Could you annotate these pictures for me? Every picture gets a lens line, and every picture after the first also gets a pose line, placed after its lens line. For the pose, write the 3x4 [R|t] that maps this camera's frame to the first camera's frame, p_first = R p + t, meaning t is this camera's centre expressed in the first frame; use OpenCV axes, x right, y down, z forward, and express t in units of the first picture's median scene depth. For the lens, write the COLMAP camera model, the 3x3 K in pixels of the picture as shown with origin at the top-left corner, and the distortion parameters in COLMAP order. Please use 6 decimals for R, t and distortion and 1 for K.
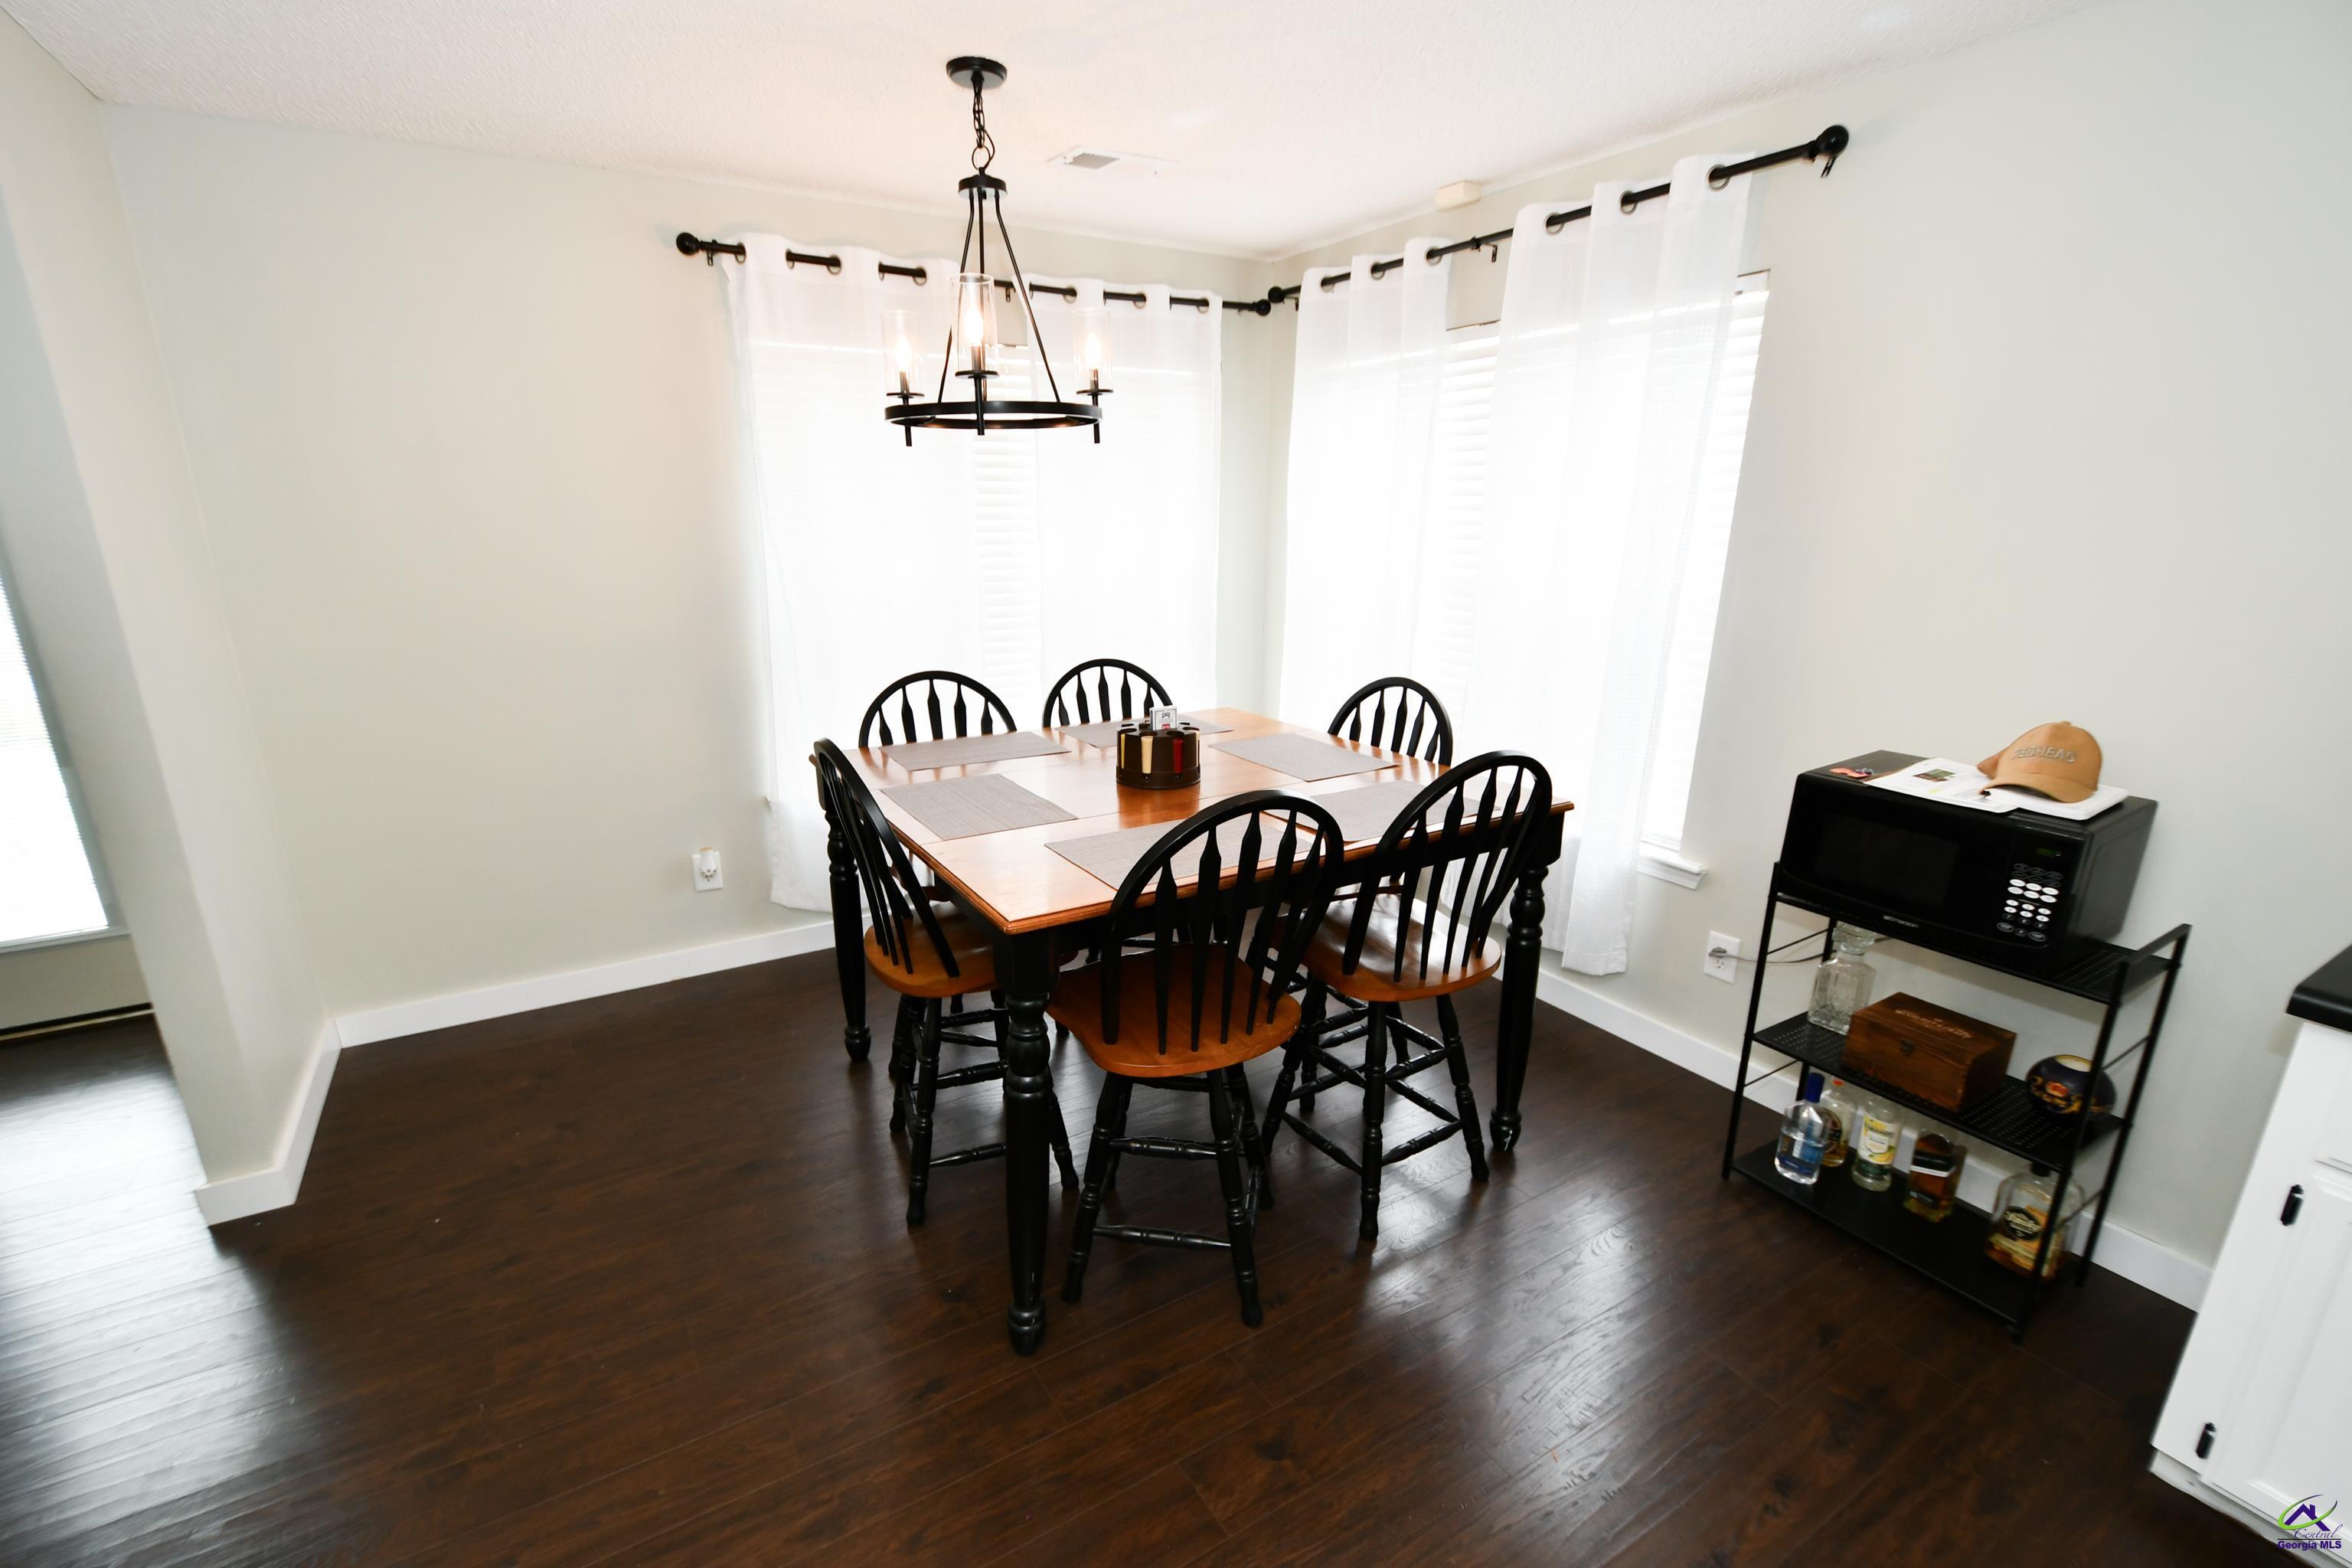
lens RADIAL K [[1033.9, 0, 1155.9], [0, 1033.9, 820.6], [0, 0, 1]] dist [0.000201, -0.003789]
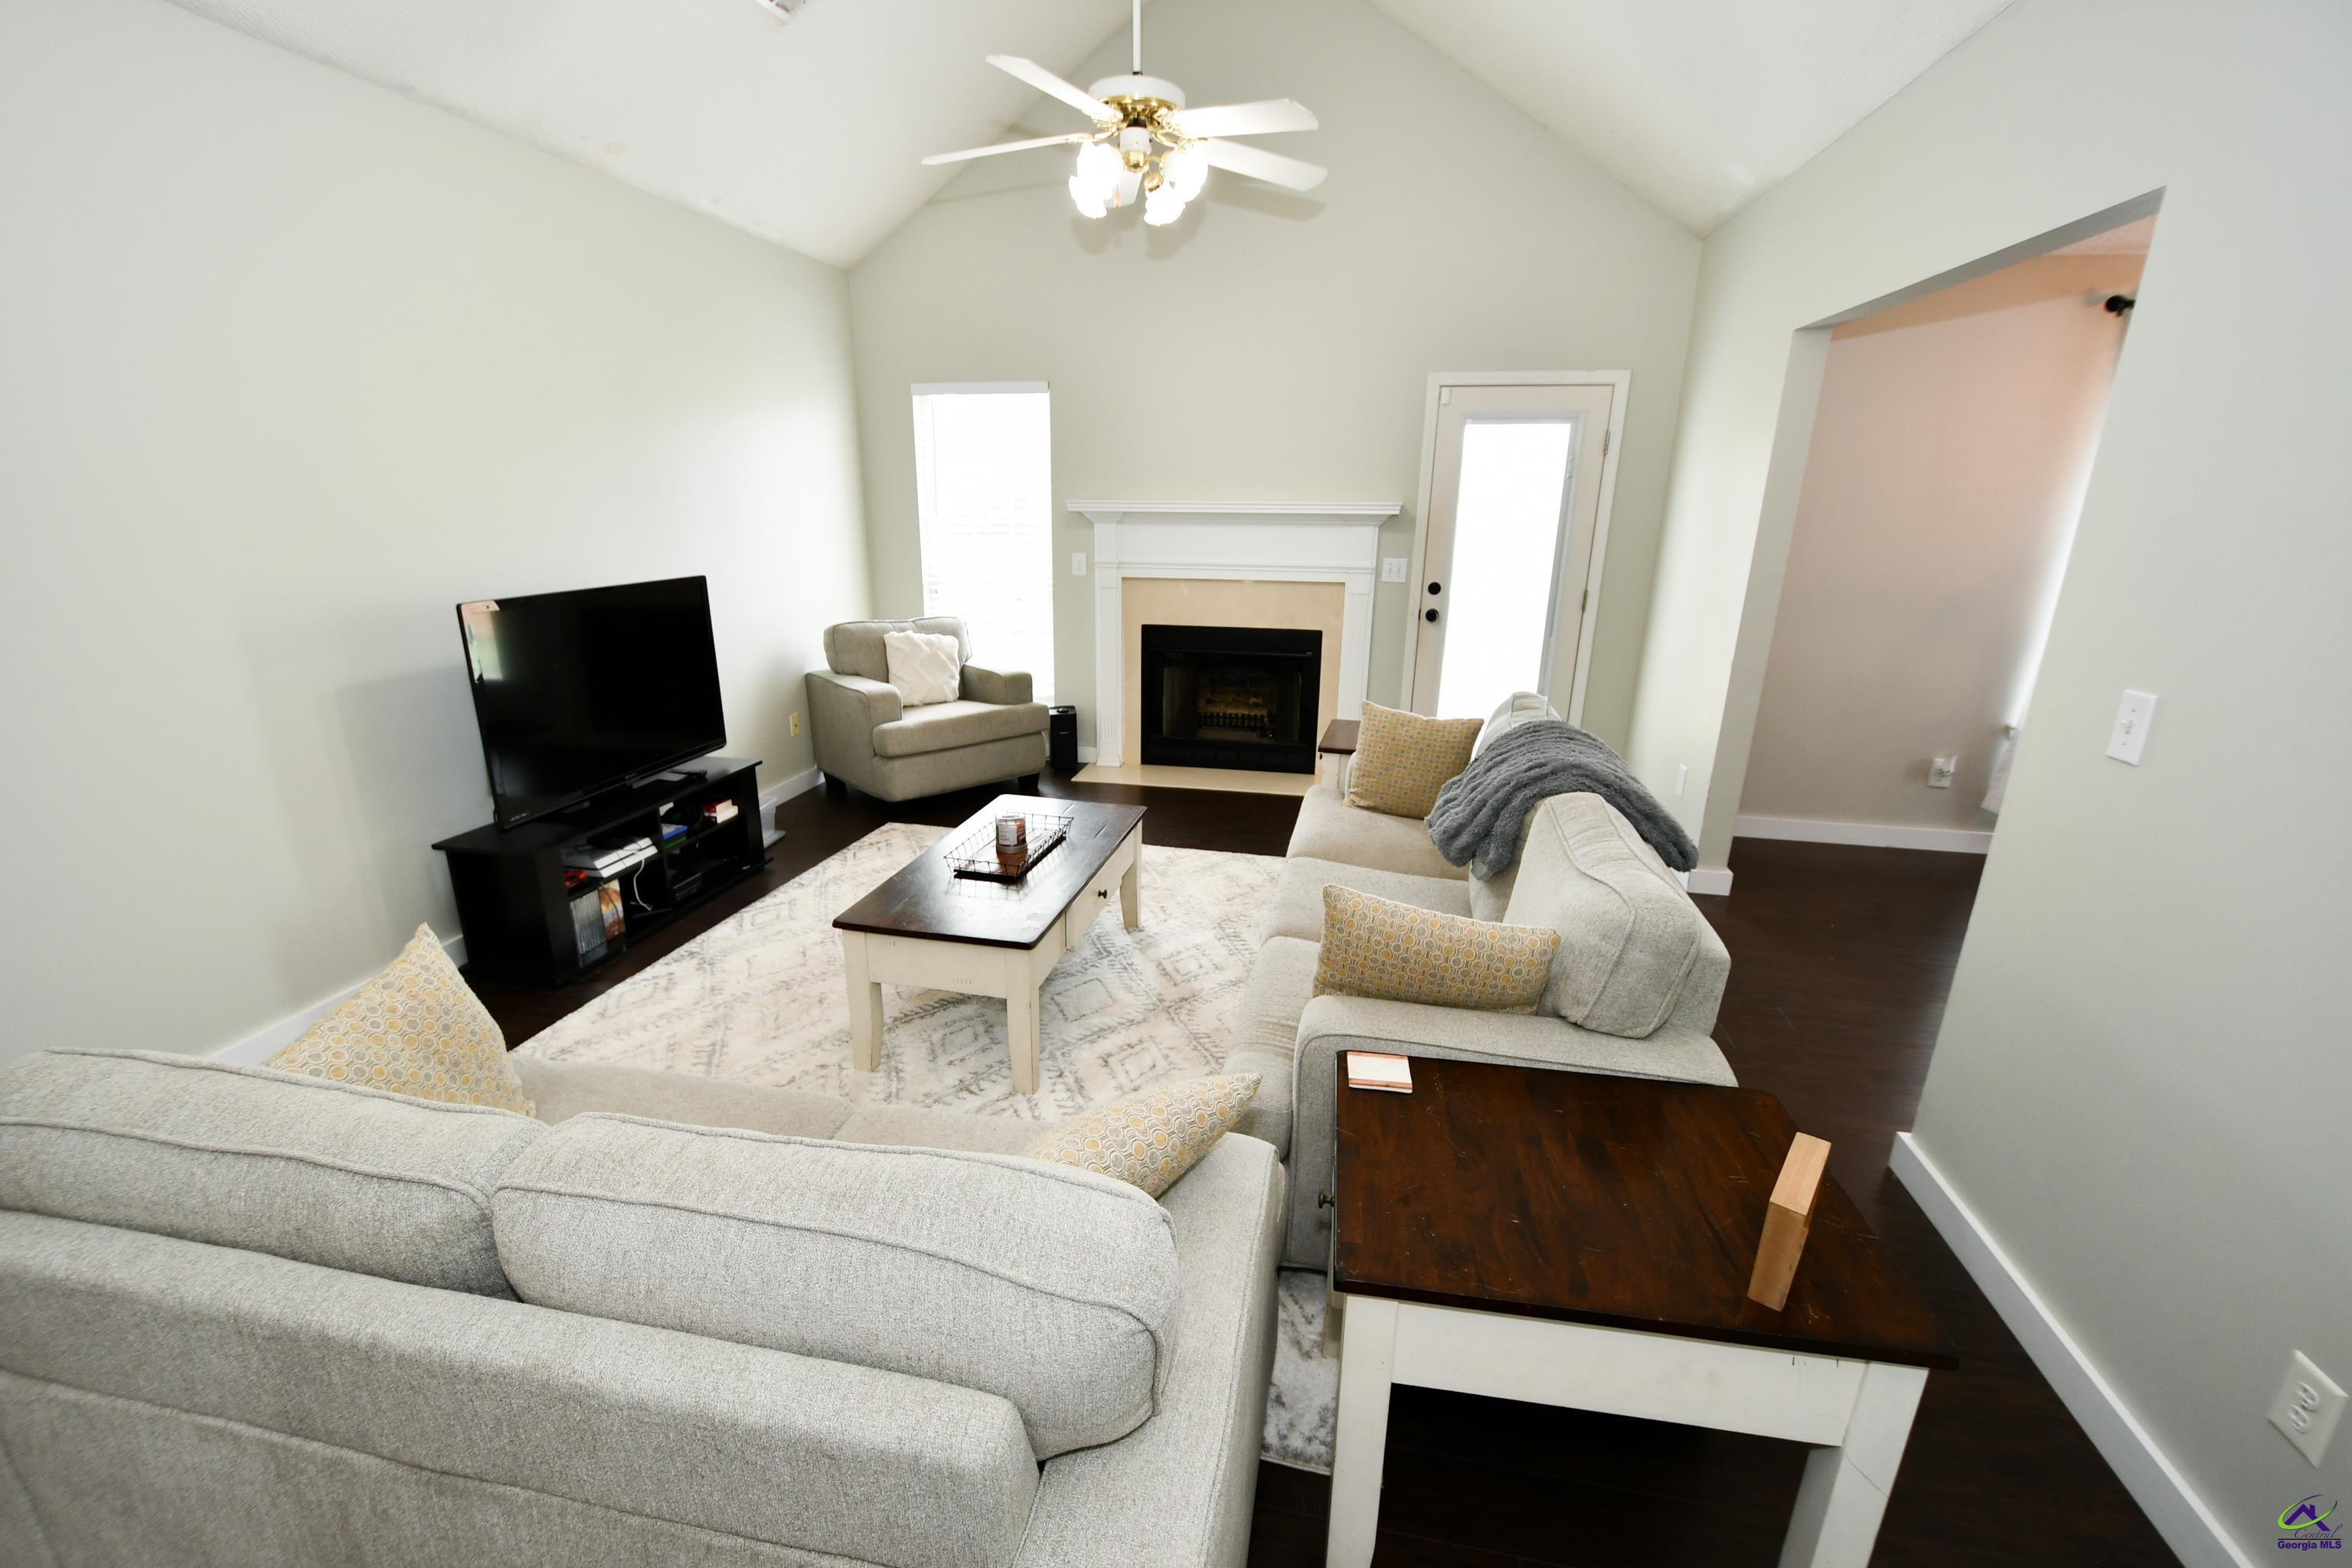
lens RADIAL K [[1033.9, 0, 1151.5], [0, 1033.9, 820.8], [0, 0, 1]] dist [0.000201, -0.003789]
pose [[0.731501, 0.216688, -0.646492, -0.452655], [-0.204435, 0.974238, 0.095224, 0.284006], [0.650471, 0.062509, 0.756954, -0.979669]]
